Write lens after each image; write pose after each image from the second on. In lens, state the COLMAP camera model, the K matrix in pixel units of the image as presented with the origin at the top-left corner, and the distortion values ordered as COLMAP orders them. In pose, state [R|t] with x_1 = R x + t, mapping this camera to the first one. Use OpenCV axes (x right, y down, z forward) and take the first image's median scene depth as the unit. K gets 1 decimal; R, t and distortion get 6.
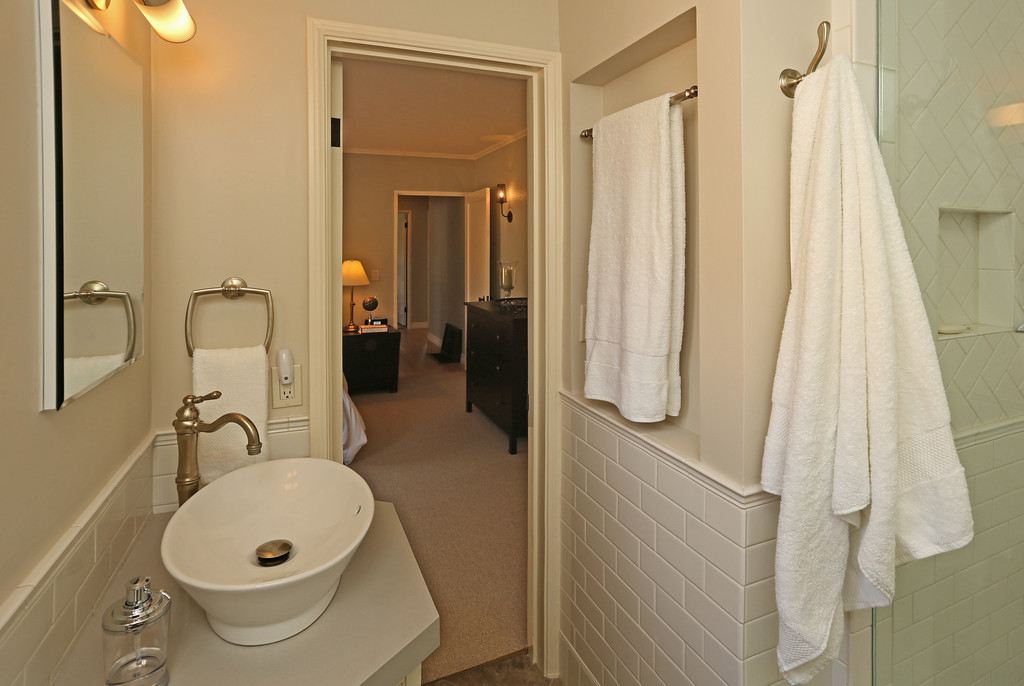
lens RADIAL K [[530.0, 0, 512.0], [0, 530.0, 343.0], [0, 0, 1]] dist [0.000060, -0.000005]
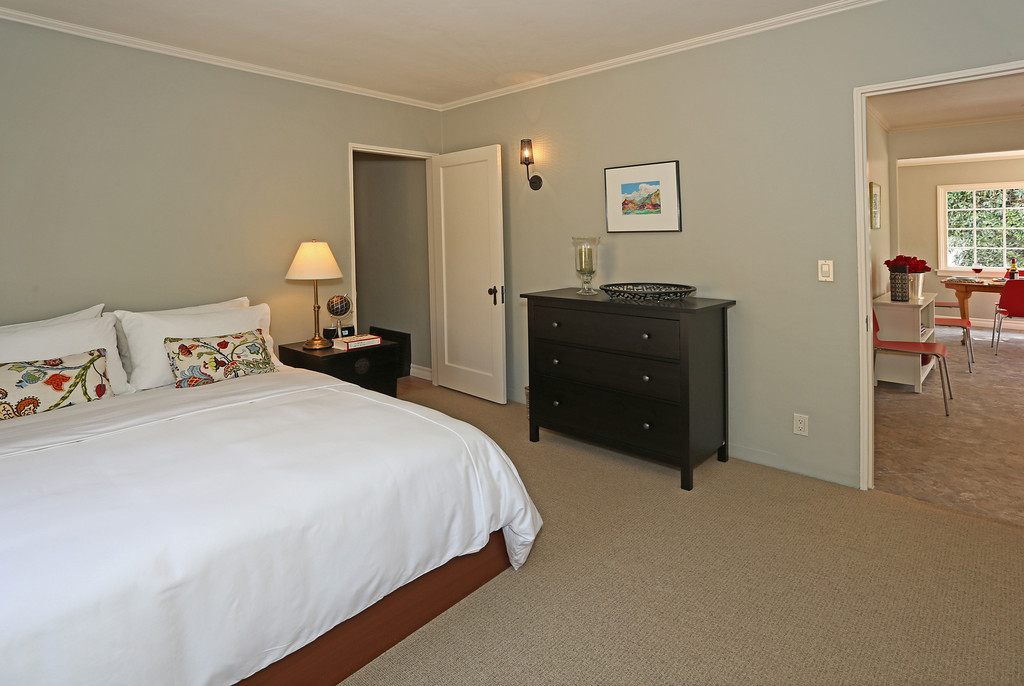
lens RADIAL K [[530.0, 0, 512.0], [0, 530.0, 343.0], [0, 0, 1]] dist [0.000060, -0.000005]
pose [[0.913740, -0.086339, 0.397019, -0.355138], [0.081363, 0.996251, 0.029396, -0.028703], [-0.398069, 0.005442, 0.917339, 0.291905]]
